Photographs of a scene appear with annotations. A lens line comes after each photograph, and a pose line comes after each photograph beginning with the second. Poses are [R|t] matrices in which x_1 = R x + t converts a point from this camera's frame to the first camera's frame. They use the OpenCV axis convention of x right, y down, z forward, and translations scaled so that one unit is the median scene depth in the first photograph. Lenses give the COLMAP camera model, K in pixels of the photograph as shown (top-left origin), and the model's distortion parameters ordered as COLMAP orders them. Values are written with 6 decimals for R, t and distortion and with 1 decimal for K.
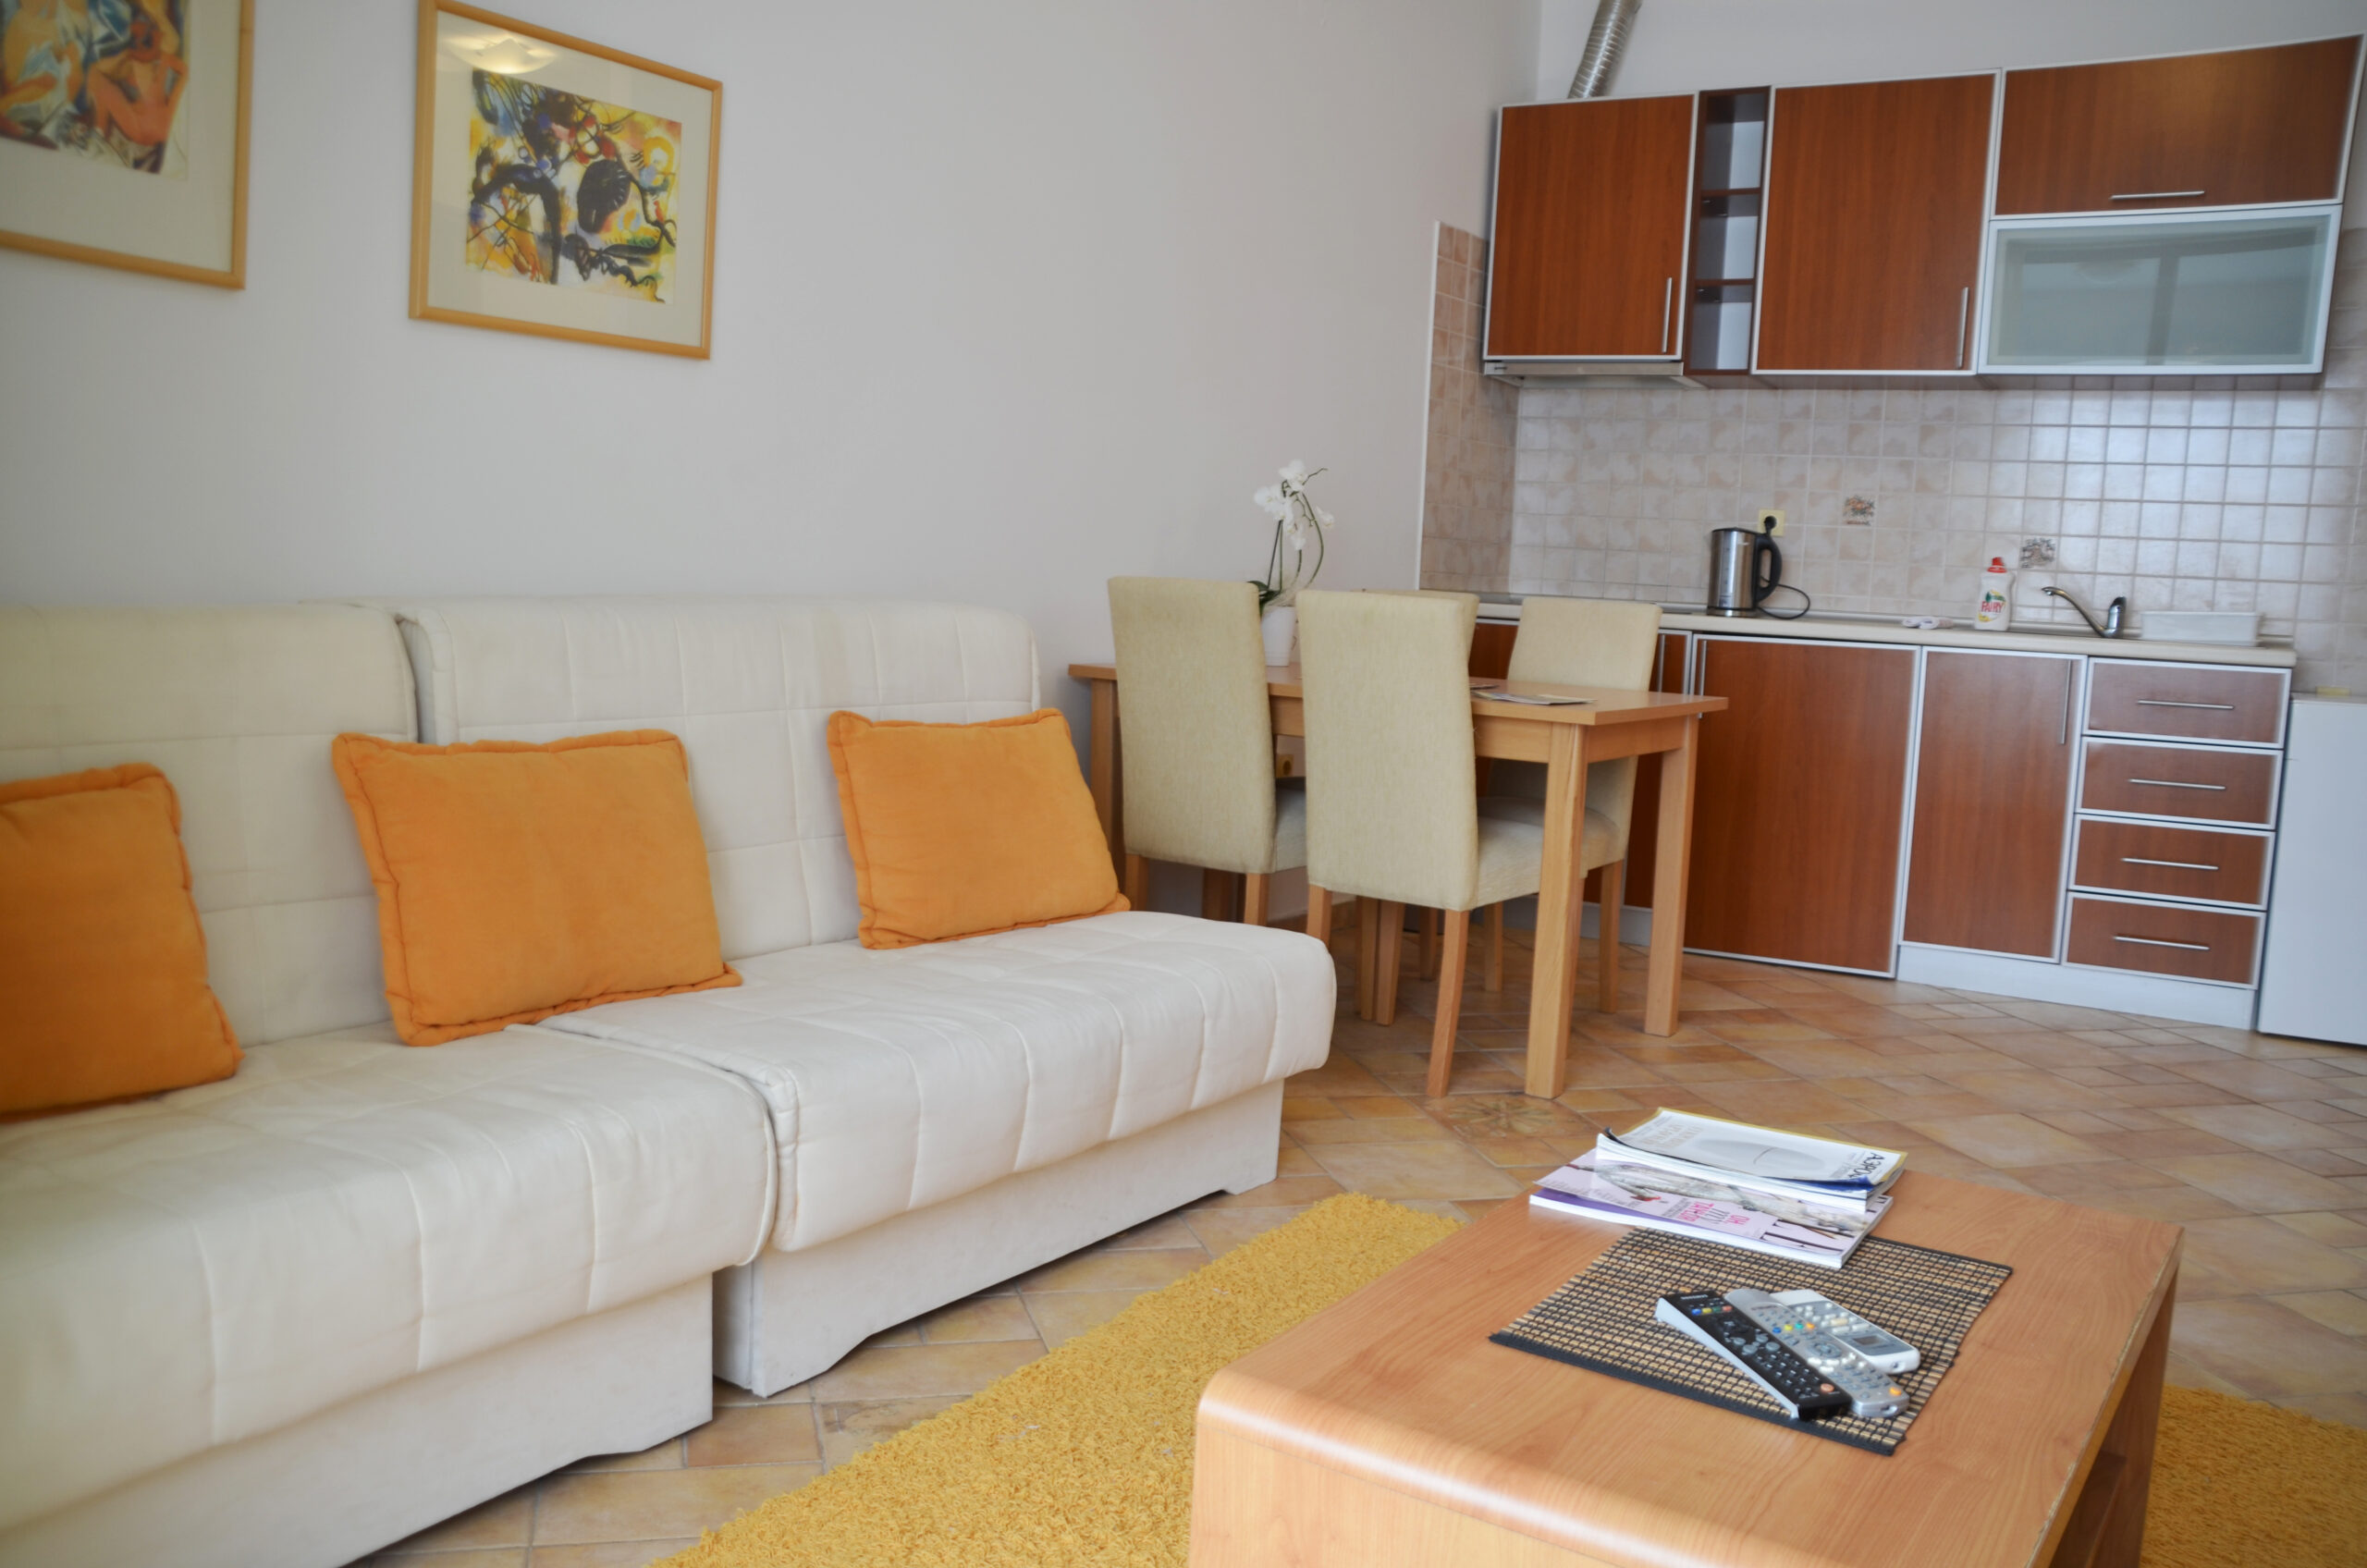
lens RADIAL K [[1919.8, 0, 1169.1], [0, 1919.8, 795.1], [0, 0, 1]] dist [-0.162542, 0.168639]
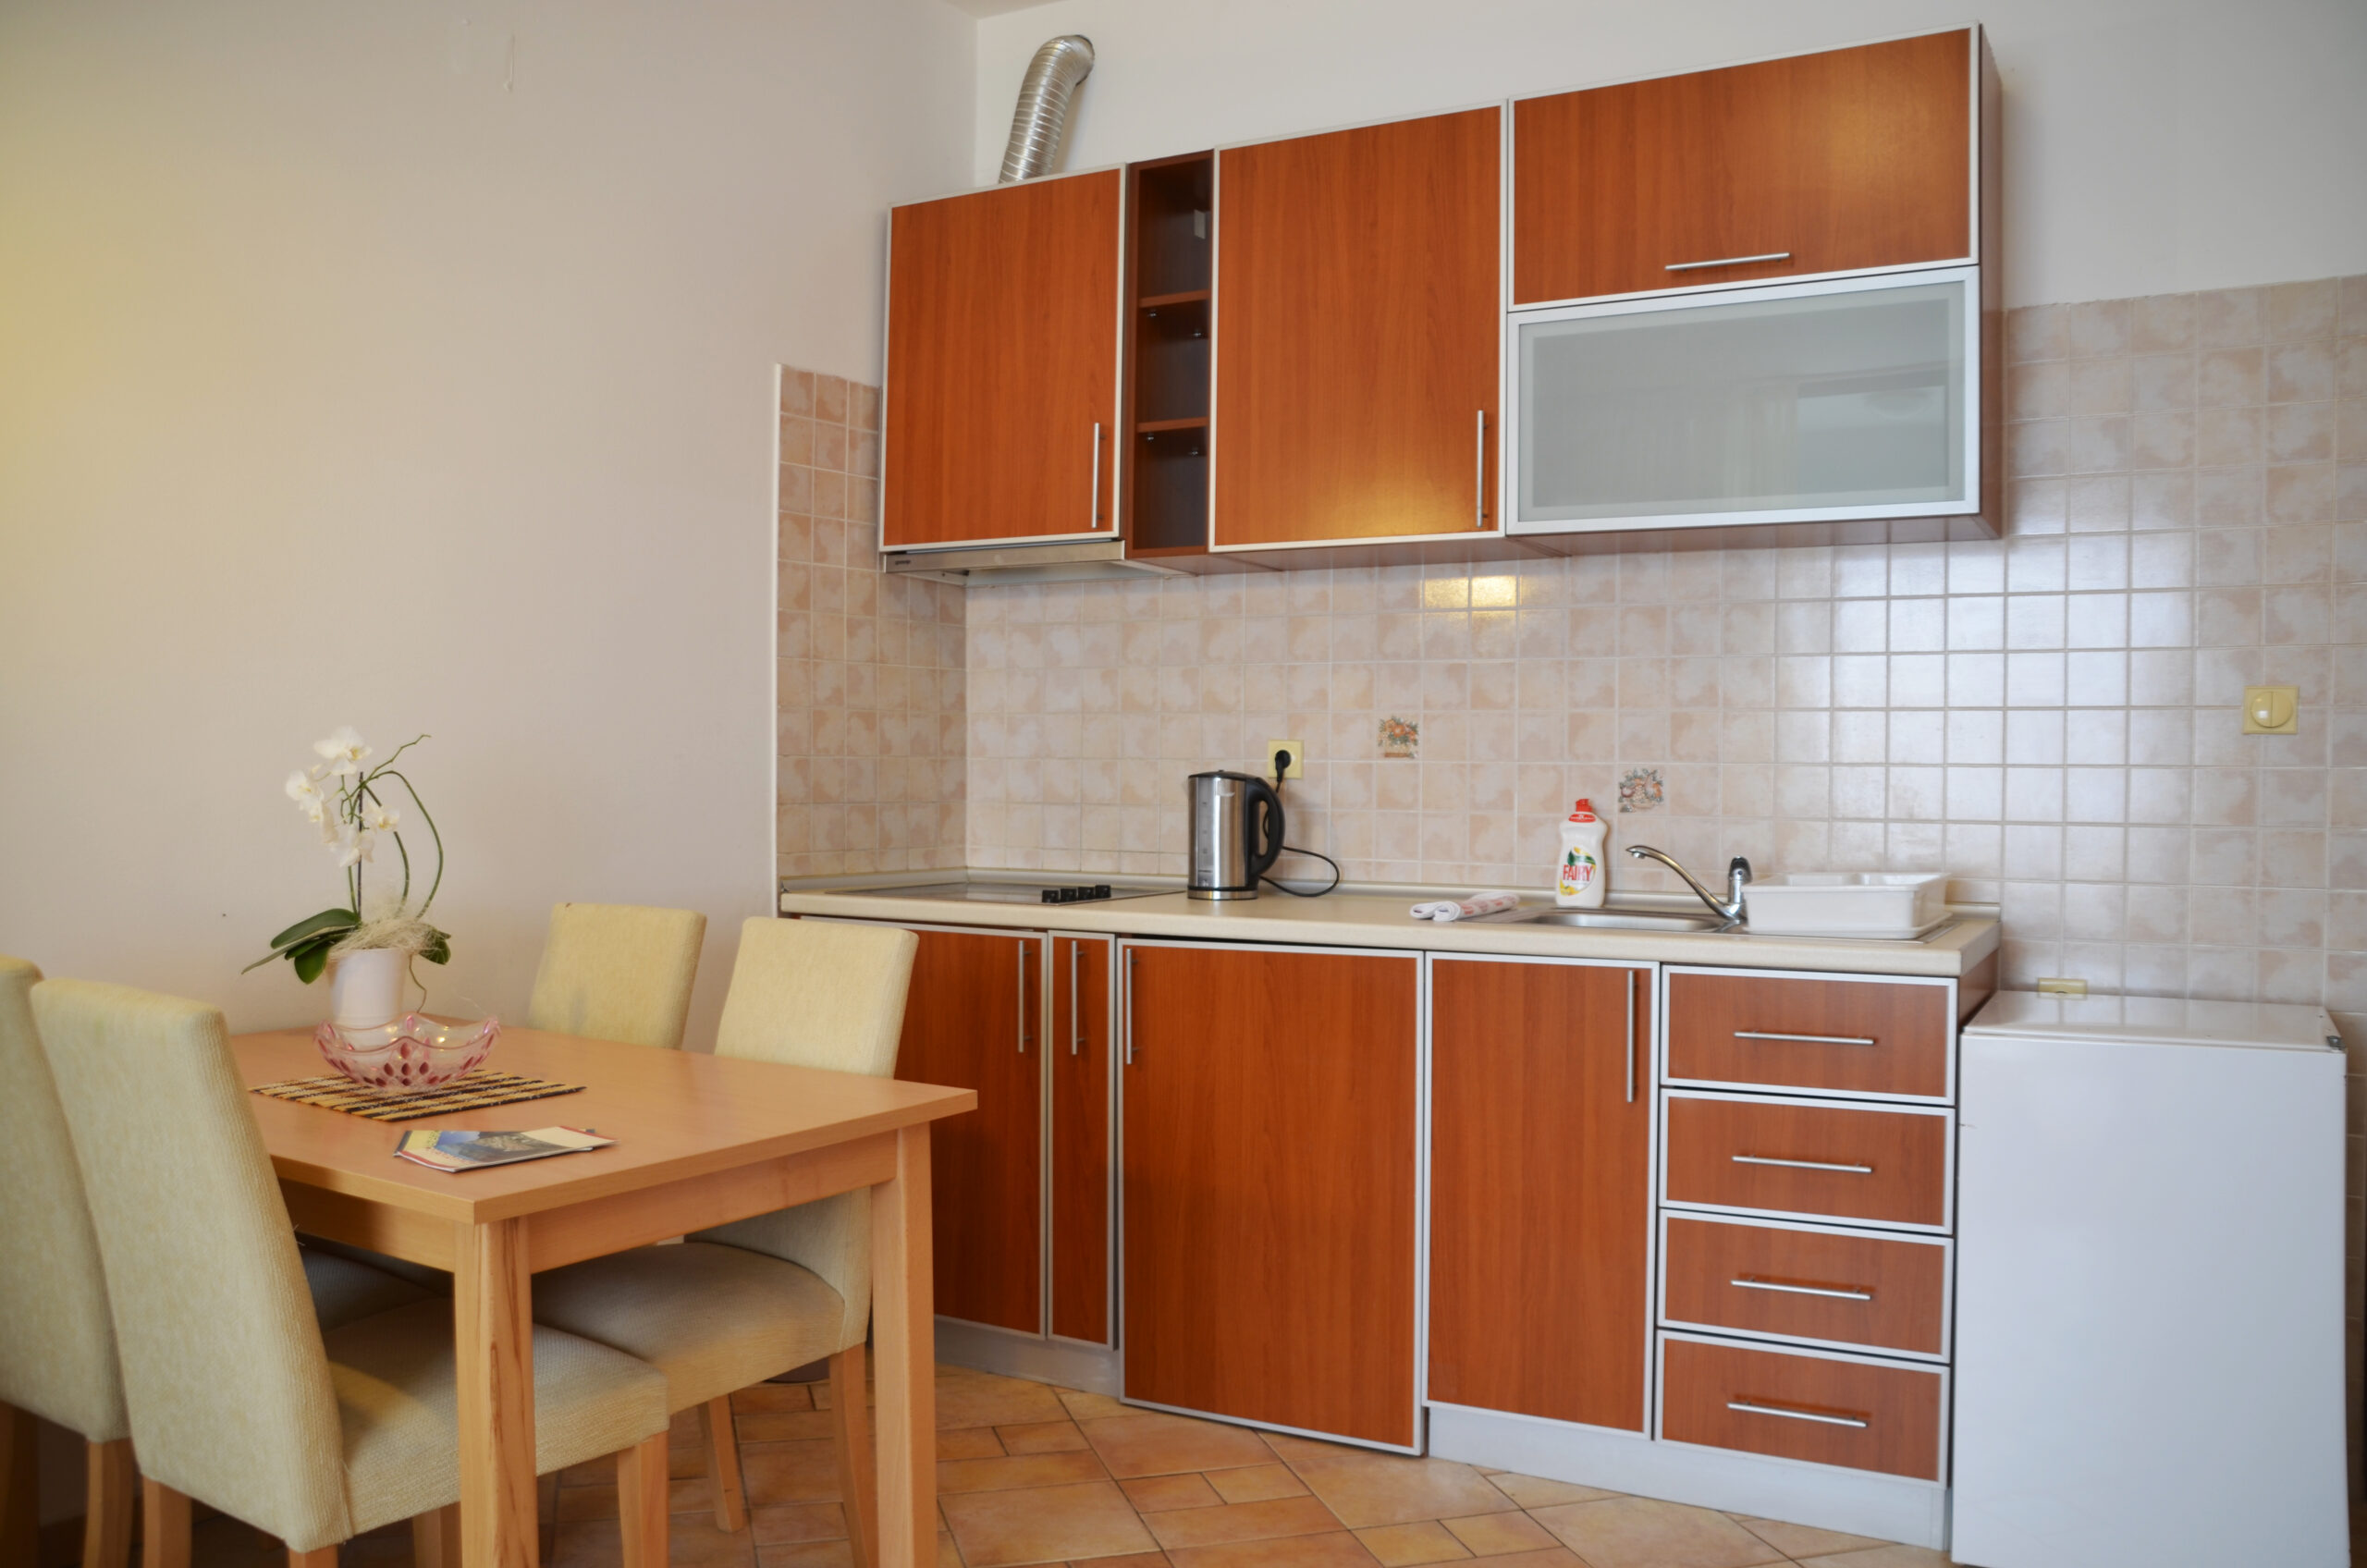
lens RADIAL K [[1919.8, 0, 1169.1], [0, 1919.8, 795.1], [0, 0, 1]] dist [-0.162542, 0.168639]
pose [[0.999000, -0.039643, 0.020686, 0.354805], [0.041531, 0.994056, -0.100633, -0.082912], [-0.016574, 0.101392, 0.994709, 0.395230]]
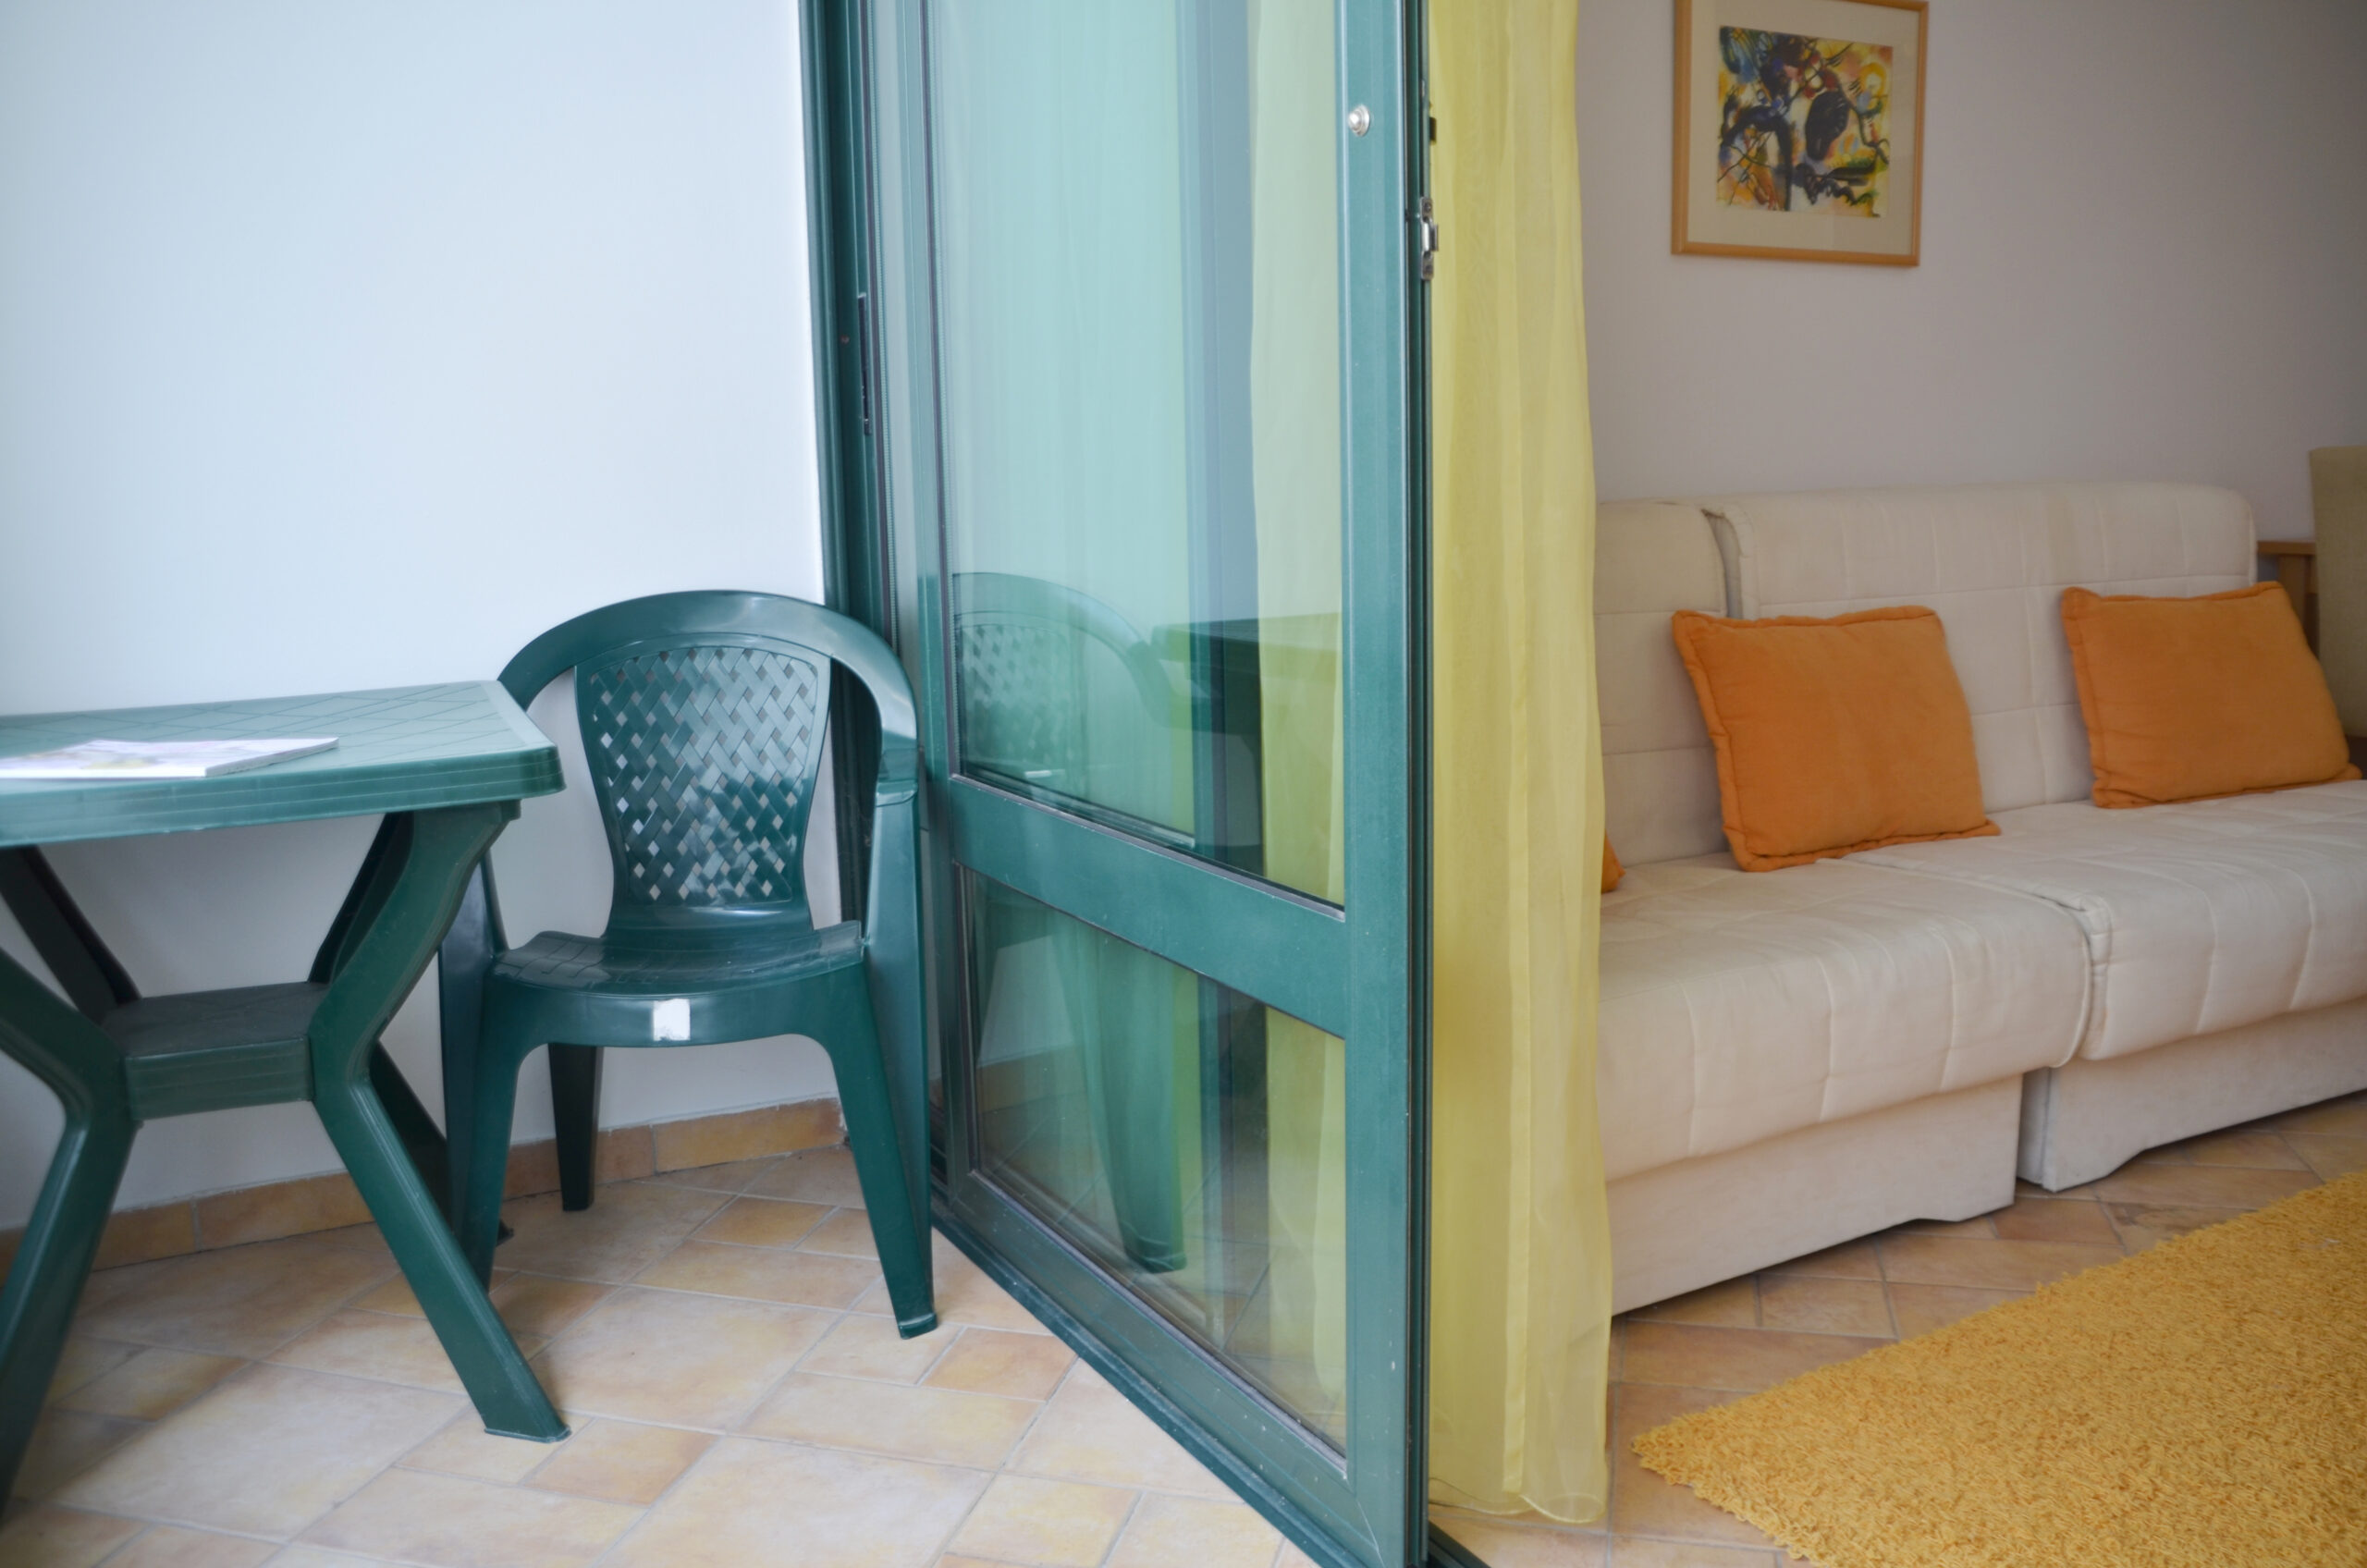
lens RADIAL K [[1919.8, 0, 1169.1], [0, 1919.8, 795.1], [0, 0, 1]] dist [-0.162542, 0.168639]
pose [[0.872752, 0.014678, -0.487943, -0.100423], [0.009398, 0.998857, 0.046856, 0.018404], [0.488073, -0.045479, 0.871617, -0.160932]]
